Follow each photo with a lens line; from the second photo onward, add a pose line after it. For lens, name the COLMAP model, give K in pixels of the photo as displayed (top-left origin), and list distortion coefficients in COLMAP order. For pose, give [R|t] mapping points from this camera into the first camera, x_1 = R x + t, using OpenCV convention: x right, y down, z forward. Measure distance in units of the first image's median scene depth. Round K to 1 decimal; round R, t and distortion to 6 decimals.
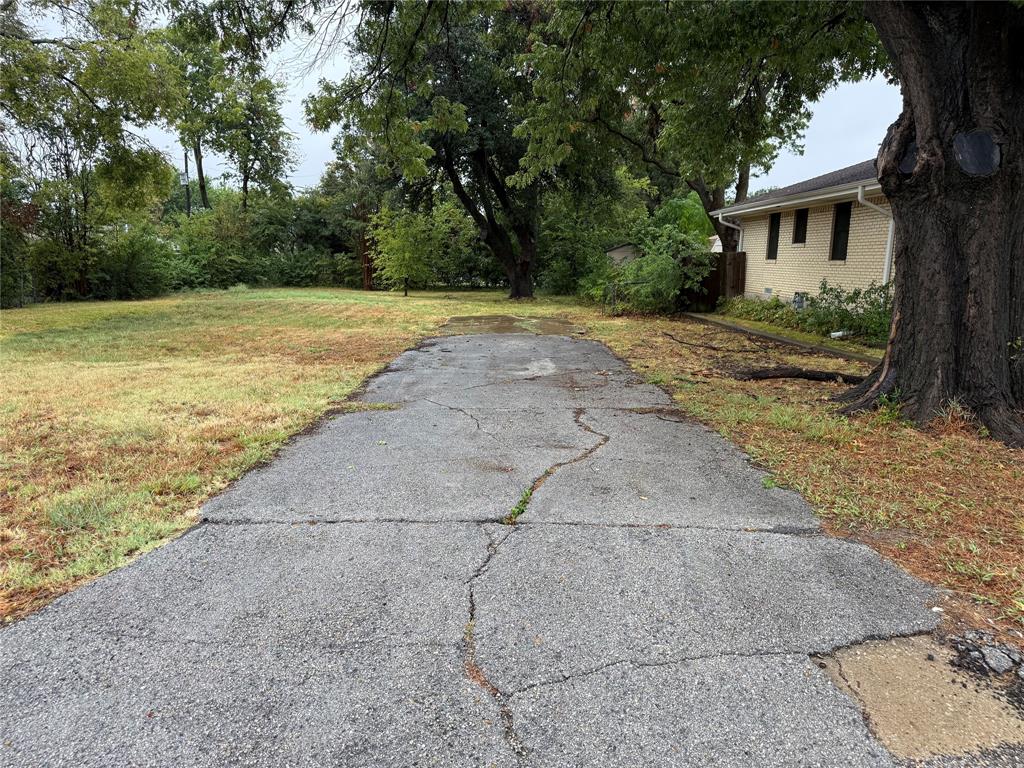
lens RADIAL K [[723.9, 0, 515.7], [0, 723.9, 400.9], [0, 0, 1]] dist [0.053716, -0.061433]
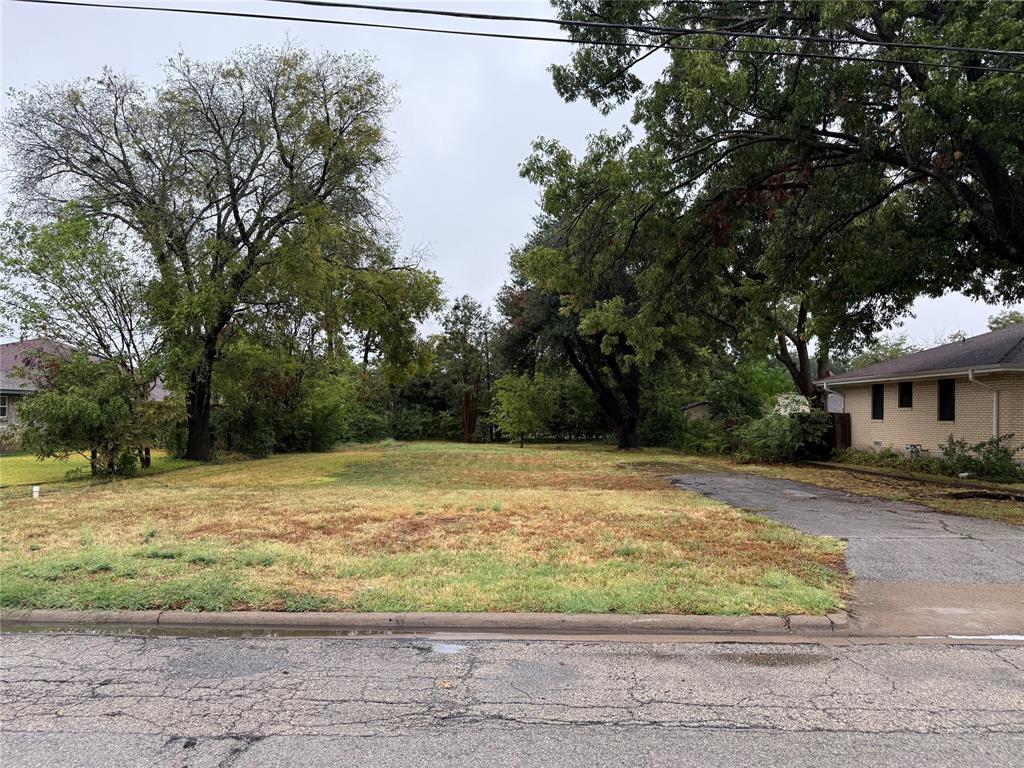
lens RADIAL K [[723.9, 0, 510.1], [0, 723.9, 392.2], [0, 0, 1]] dist [0.053716, -0.061433]
pose [[0.999951, -0.001787, -0.009765, -0.246088], [-0.000406, 0.975478, -0.220095, 0.036479], [0.009918, 0.220088, 0.975430, -0.229294]]
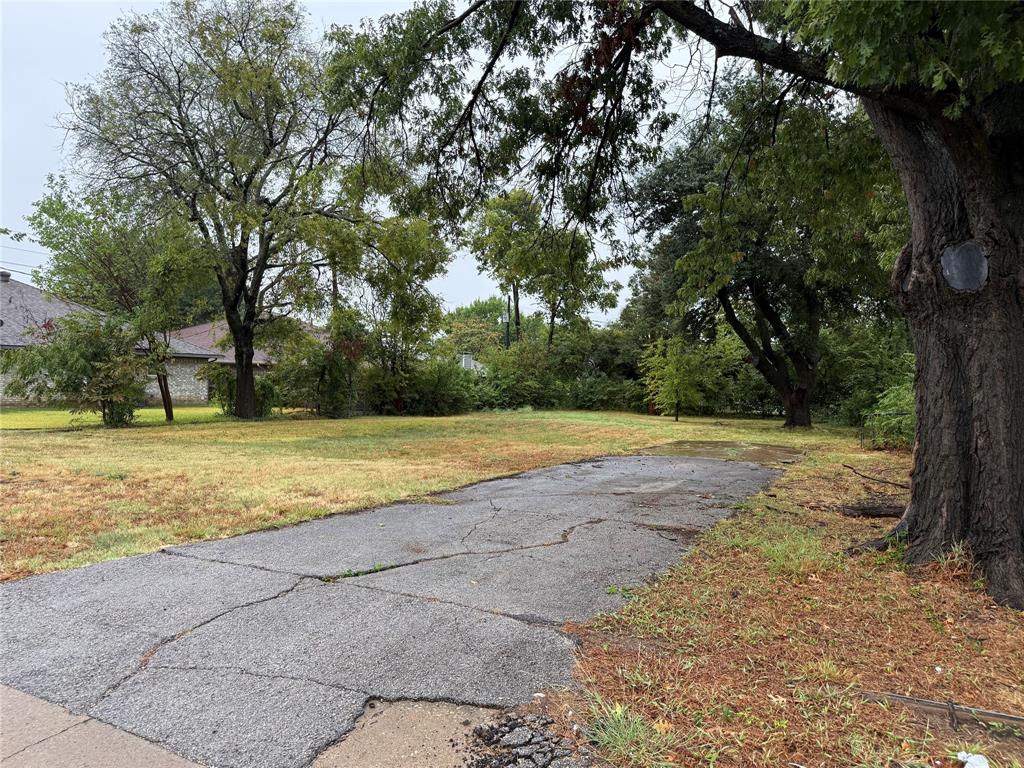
lens RADIAL K [[723.9, 0, 508.9], [0, 723.9, 400.5], [0, 0, 1]] dist [0.053716, -0.061433]
pose [[0.894739, 0.021988, -0.446048, 0.142941], [-0.098915, 0.983737, -0.149924, 0.004001], [0.435497, 0.178264, 0.882363, -0.003897]]
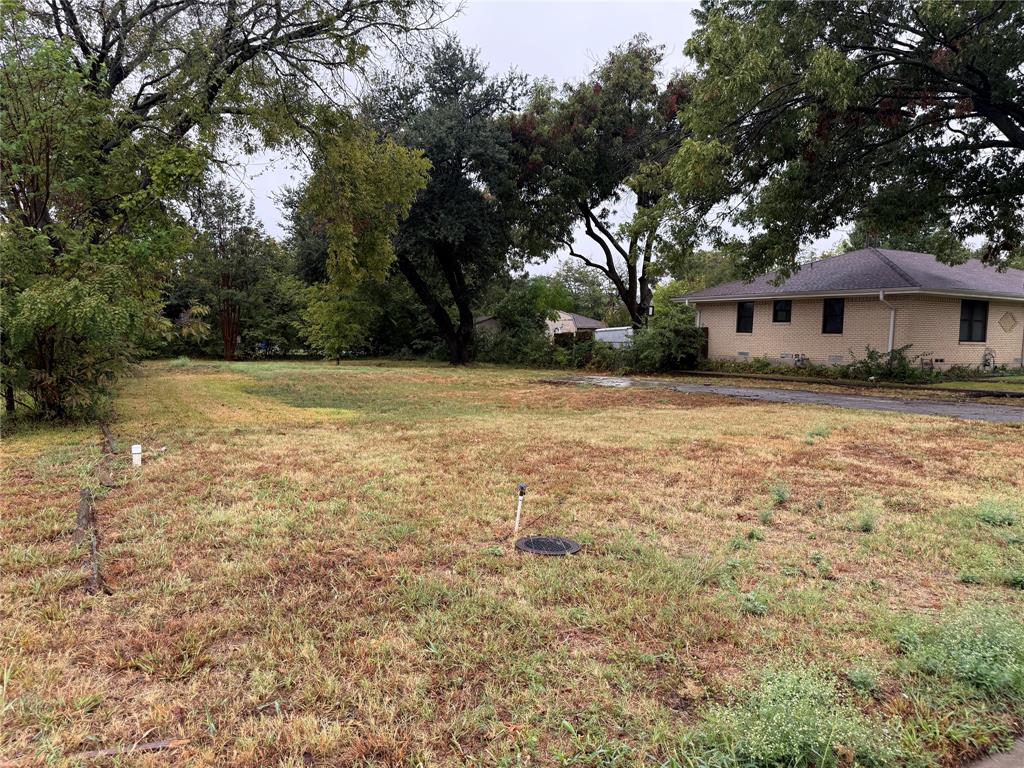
lens RADIAL K [[723.9, 0, 517.2], [0, 723.9, 388.0], [0, 0, 1]] dist [0.053716, -0.061433]
pose [[0.875614, -0.038359, 0.481486, -0.663198], [0.090361, 0.992251, -0.085276, -0.001508], [-0.474484, 0.118176, 0.872295, -0.030867]]
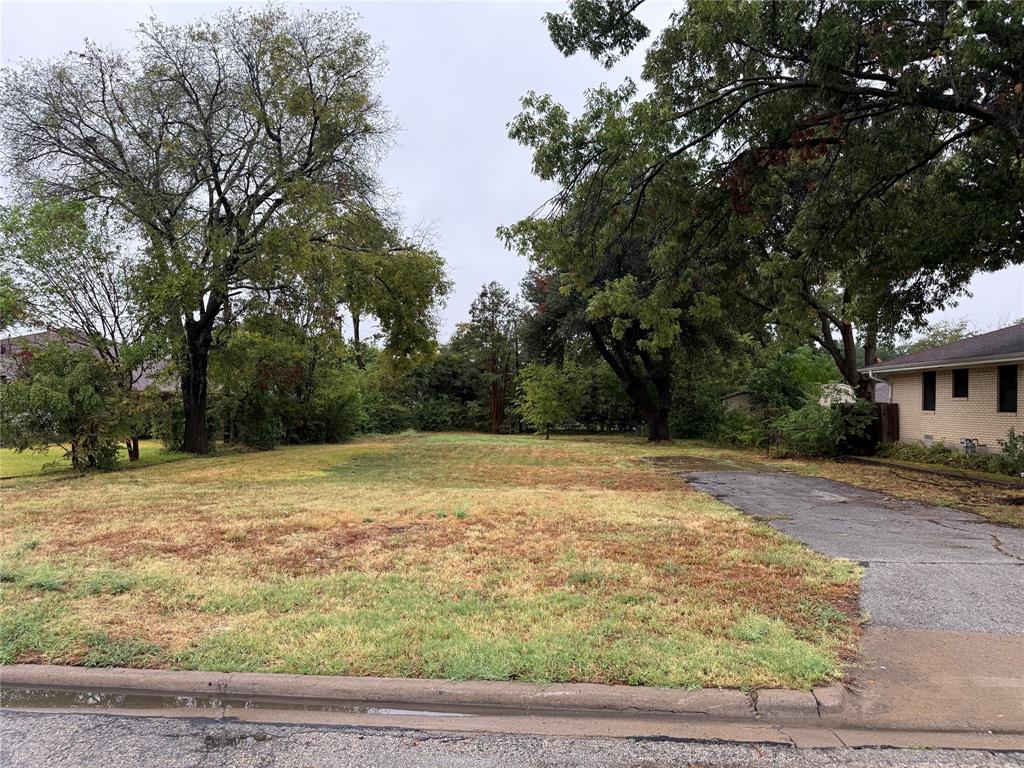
lens RADIAL K [[723.9, 0, 509.3], [0, 723.9, 391.4], [0, 0, 1]] dist [0.053716, -0.061433]
pose [[0.997282, -0.002444, -0.073637, -0.199200], [-0.012912, 0.978185, -0.207333, 0.022105], [0.072538, 0.207720, 0.975495, -0.159065]]
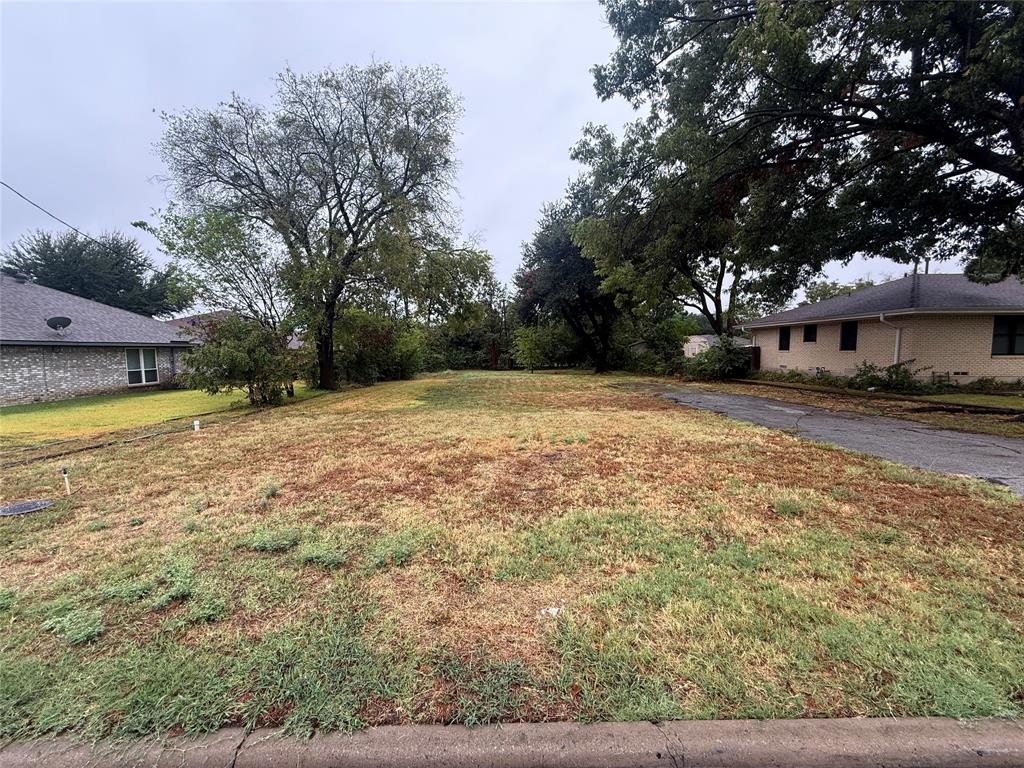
lens RADIAL K [[412.4, 0, 509.5], [0, 412.4, 383.0], [0, 0, 1]] dist [0.005408, -0.000777]
pose [[0.999691, -0.024297, -0.005157, -0.316675], [0.023551, 0.993190, -0.114099, -0.003955], [0.007894, 0.113943, 0.993456, -0.051412]]
